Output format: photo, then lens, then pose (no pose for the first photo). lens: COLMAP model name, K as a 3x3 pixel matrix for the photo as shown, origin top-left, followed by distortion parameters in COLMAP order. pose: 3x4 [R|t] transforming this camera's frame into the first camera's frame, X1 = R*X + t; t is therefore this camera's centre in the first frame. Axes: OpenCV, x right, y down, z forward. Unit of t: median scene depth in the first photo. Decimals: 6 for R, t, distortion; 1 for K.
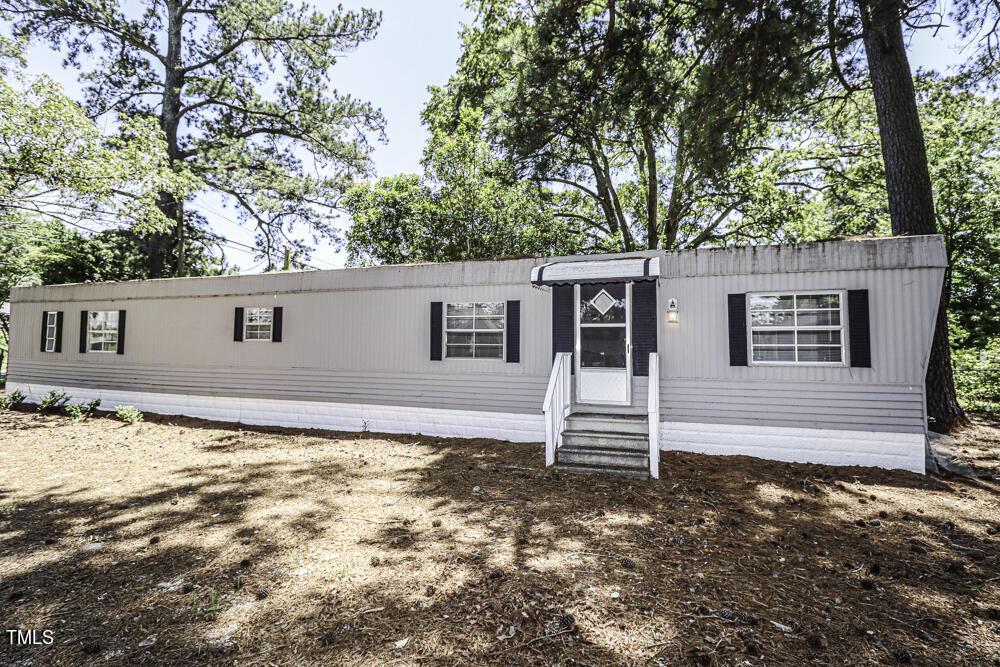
lens RADIAL K [[478.2, 0, 506.1], [0, 478.2, 320.5], [0, 0, 1]] dist [-0.018282, -0.000897]
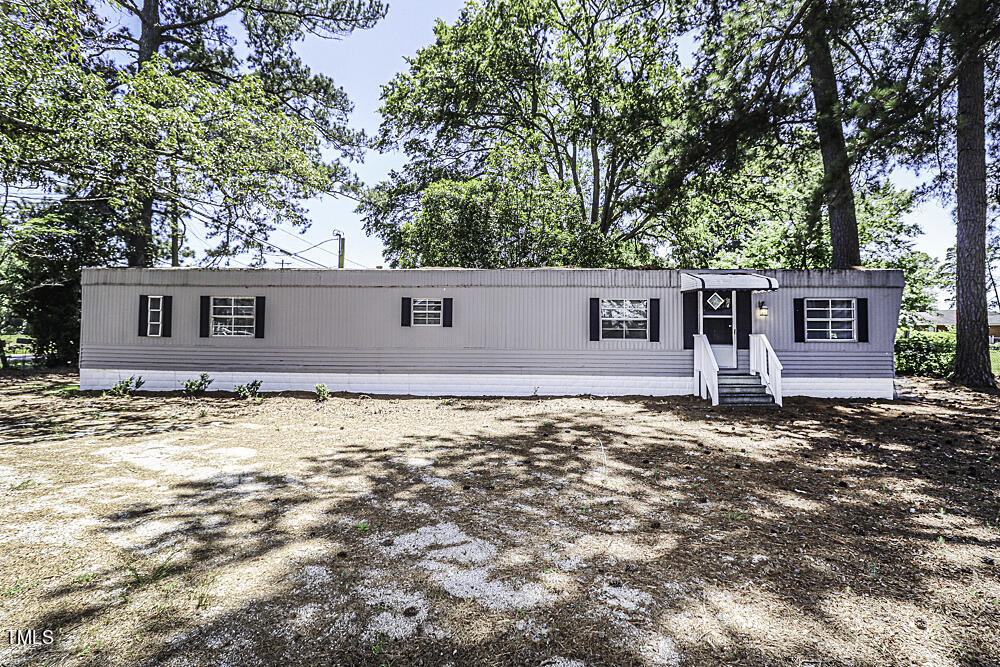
lens RADIAL K [[478.2, 0, 506.1], [0, 478.2, 320.5], [0, 0, 1]] dist [-0.018282, -0.000897]
pose [[0.960165, 0.001540, 0.279430, -0.855425], [-0.014231, 0.998957, 0.043392, -0.033718], [-0.279072, -0.045640, 0.959185, -0.268750]]
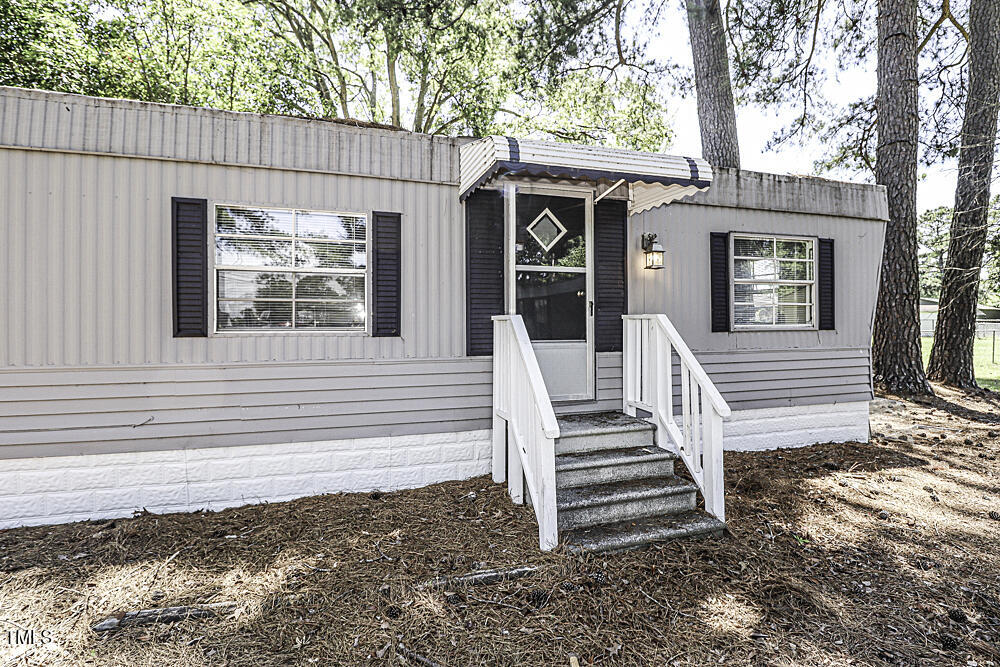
lens RADIAL K [[478.2, 0, 506.1], [0, 478.2, 320.5], [0, 0, 1]] dist [-0.018282, -0.000897]
pose [[0.802342, -0.013063, 0.596722, -0.190734], [-0.028643, 0.997766, 0.060354, 0.038551], [-0.596177, -0.065517, 0.800175, 0.546518]]
